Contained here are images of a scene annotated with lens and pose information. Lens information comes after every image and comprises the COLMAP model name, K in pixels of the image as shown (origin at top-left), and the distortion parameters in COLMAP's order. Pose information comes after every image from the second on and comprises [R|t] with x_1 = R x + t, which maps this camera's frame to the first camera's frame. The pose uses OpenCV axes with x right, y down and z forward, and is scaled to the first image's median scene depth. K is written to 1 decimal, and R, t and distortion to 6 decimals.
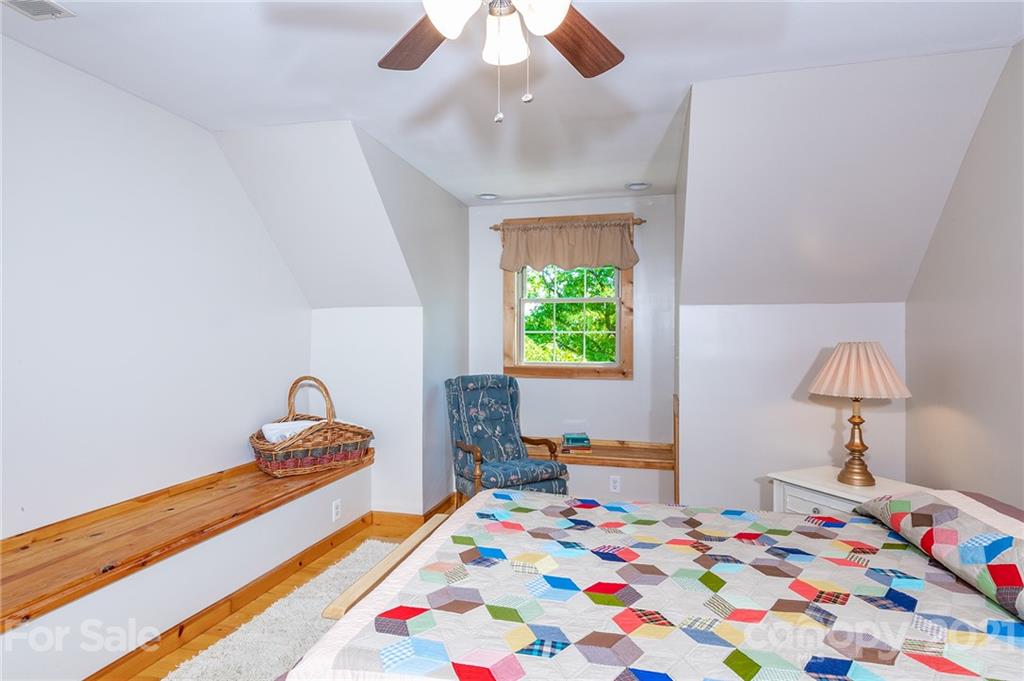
lens RADIAL K [[549.2, 0, 520.0], [0, 549.2, 332.5], [0, 0, 1]] dist [0.001820, -0.000435]
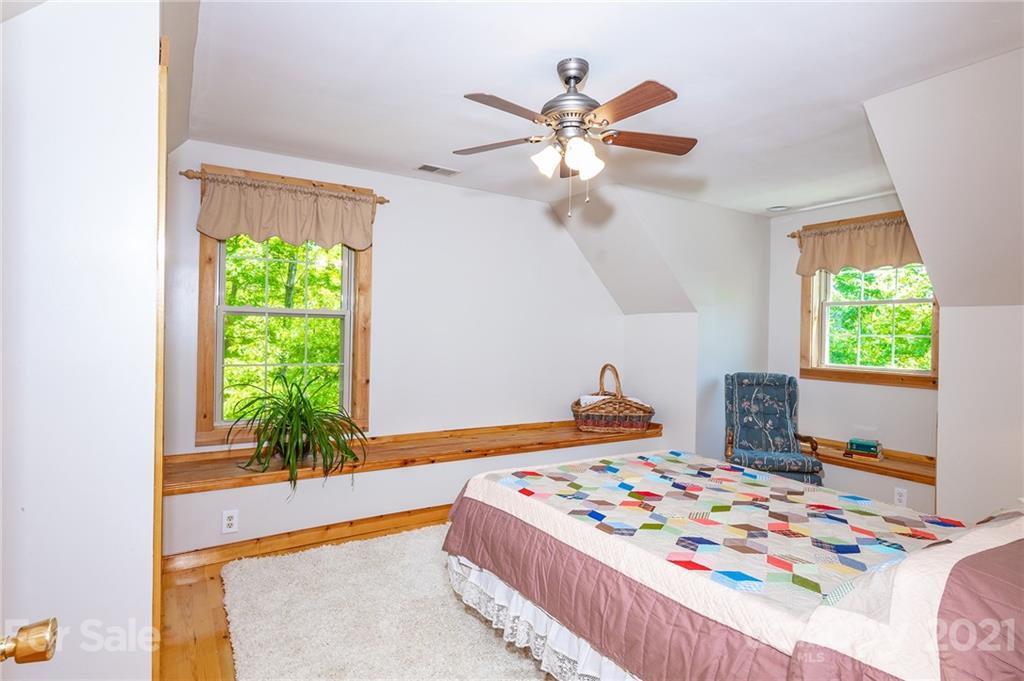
lens RADIAL K [[549.2, 0, 515.0], [0, 549.2, 335.3], [0, 0, 1]] dist [0.001820, -0.000435]
pose [[0.723595, 0.016147, -0.690036, 0.422181], [-0.016736, 0.999843, 0.005845, 0.004262], [0.690022, 0.007319, 0.723752, -0.175005]]
